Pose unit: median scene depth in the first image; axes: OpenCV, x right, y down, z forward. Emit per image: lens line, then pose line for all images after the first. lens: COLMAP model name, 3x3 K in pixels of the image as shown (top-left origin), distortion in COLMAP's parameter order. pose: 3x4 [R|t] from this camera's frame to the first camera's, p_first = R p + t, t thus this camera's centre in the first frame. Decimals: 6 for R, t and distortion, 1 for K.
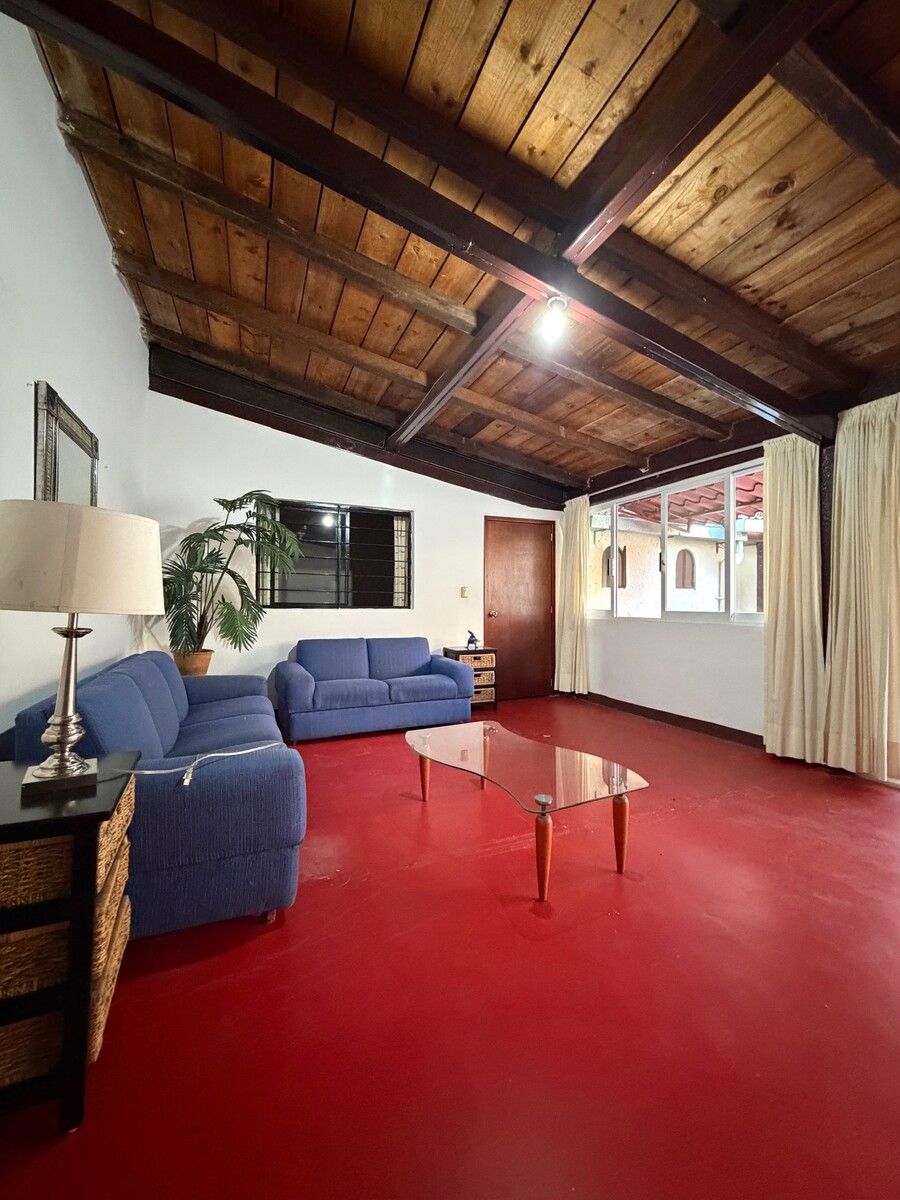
lens RADIAL K [[476.5, 0, 452.7], [0, 476.5, 600.5], [0, 0, 1]] dist [0.000543, 0.000228]
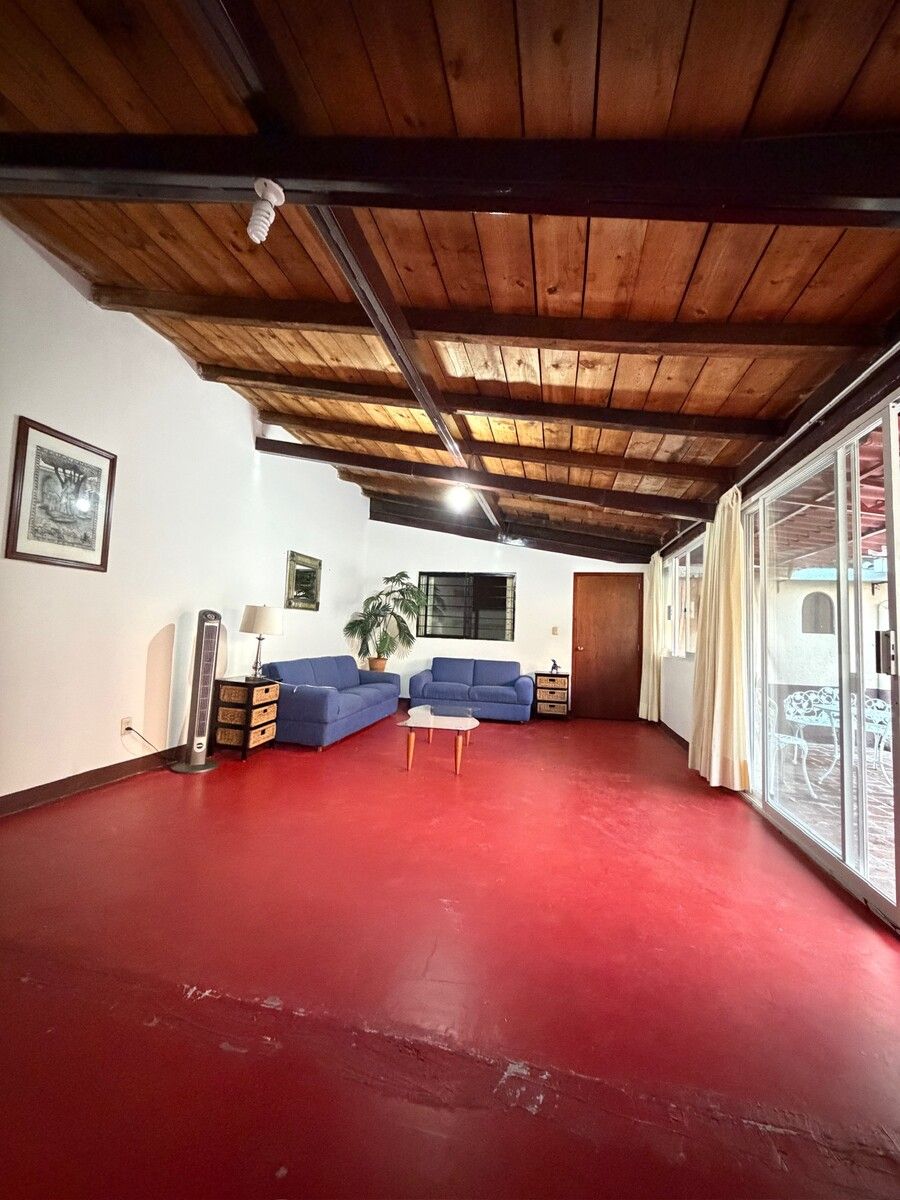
lens RADIAL K [[476.5, 0, 448.1], [0, 476.5, 597.0], [0, 0, 1]] dist [0.000543, 0.000228]
pose [[0.812087, -0.013594, -0.583378, 0.591376], [-0.031585, 0.997239, -0.067205, -0.013181], [0.582681, 0.073003, 0.809415, -0.274936]]
